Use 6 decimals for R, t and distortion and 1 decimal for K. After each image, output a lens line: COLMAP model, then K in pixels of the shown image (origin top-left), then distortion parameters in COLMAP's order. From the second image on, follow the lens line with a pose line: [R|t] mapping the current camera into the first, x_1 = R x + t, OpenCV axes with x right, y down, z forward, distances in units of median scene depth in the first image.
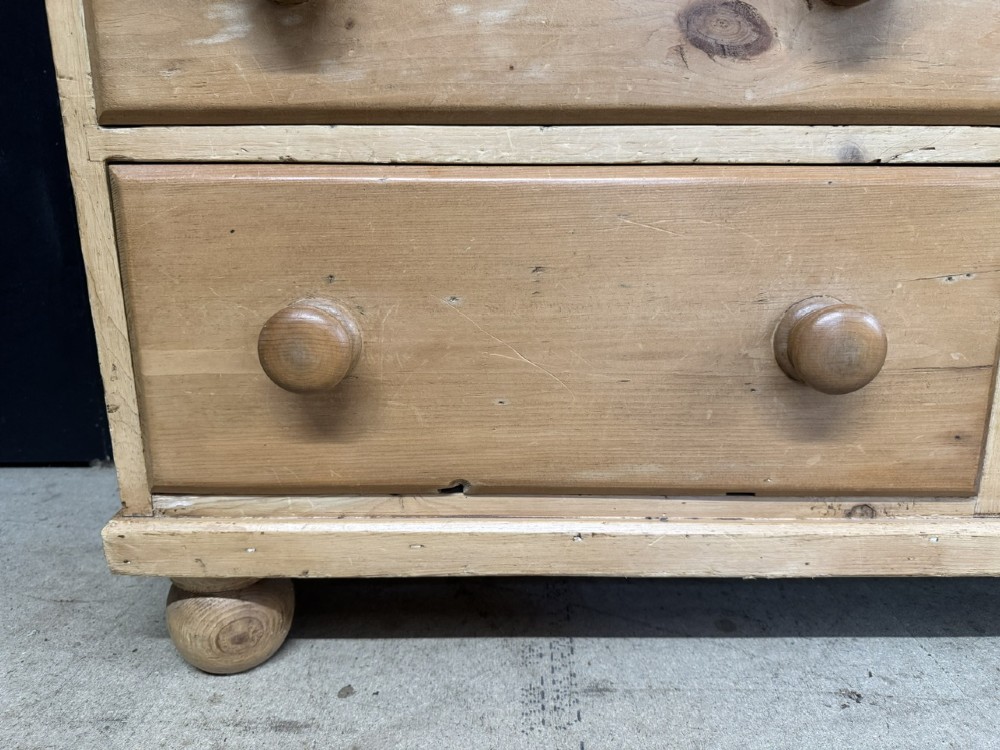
lens RADIAL K [[725.4, 0, 494.9], [0, 725.4, 380.8], [0, 0, 1]] dist [0.051787, -0.074740]
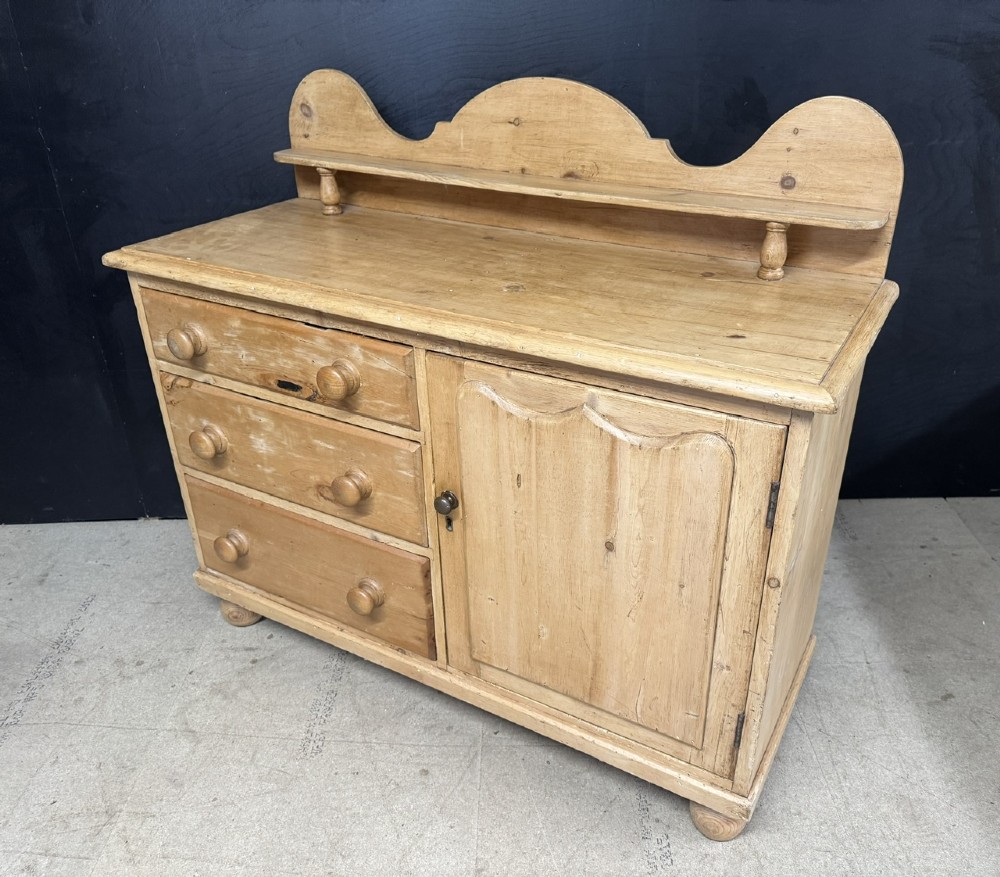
lens RADIAL K [[851.9, 0, 522.5], [0, 851.9, 452.0], [0, 0, 1]] dist [0.055881, -0.068735]
pose [[0.873948, 0.232783, -0.426646, 2.161102], [-0.114243, 0.951633, 0.285207, -1.522166], [0.472402, -0.200515, 0.858272, -1.367774]]
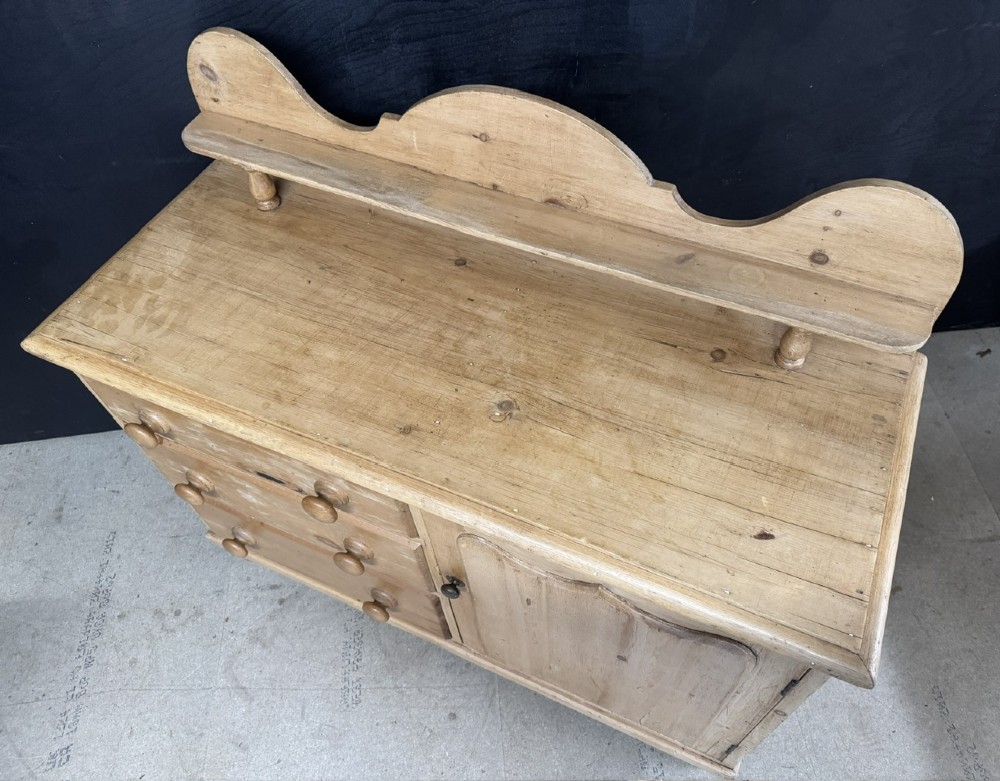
lens RADIAL K [[755.7, 0, 514.2], [0, 755.7, 397.0], [0, 0, 1]] dist [0.040737, -0.052247]
pose [[0.913254, 0.312819, -0.260980, 1.438419], [-0.064754, 0.743934, 0.665108, -2.677749], [0.402211, -0.590513, 0.699657, -0.434256]]
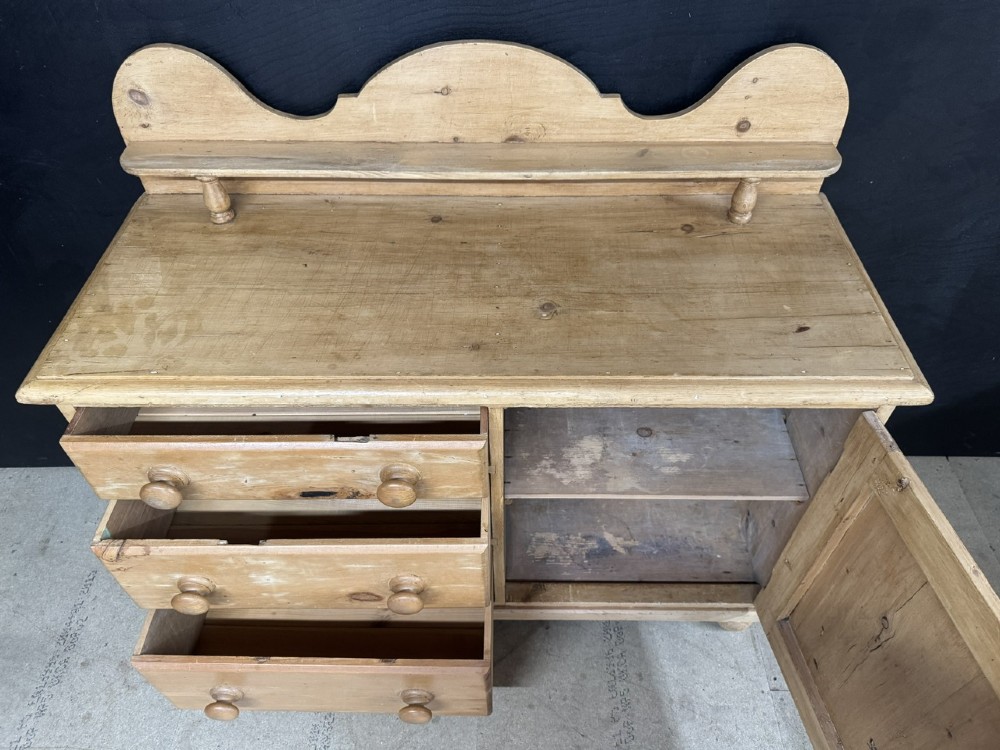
lens RADIAL K [[725.4, 0, 500.4], [0, 725.4, 391.0], [0, 0, 1]] dist [0.051787, -0.074740]
pose [[0.999999, 0.000368, -0.000985, 0.729467], [0.000244, 0.830320, 0.557287, -2.279662], [0.001023, -0.557287, 0.830319, -0.981748]]
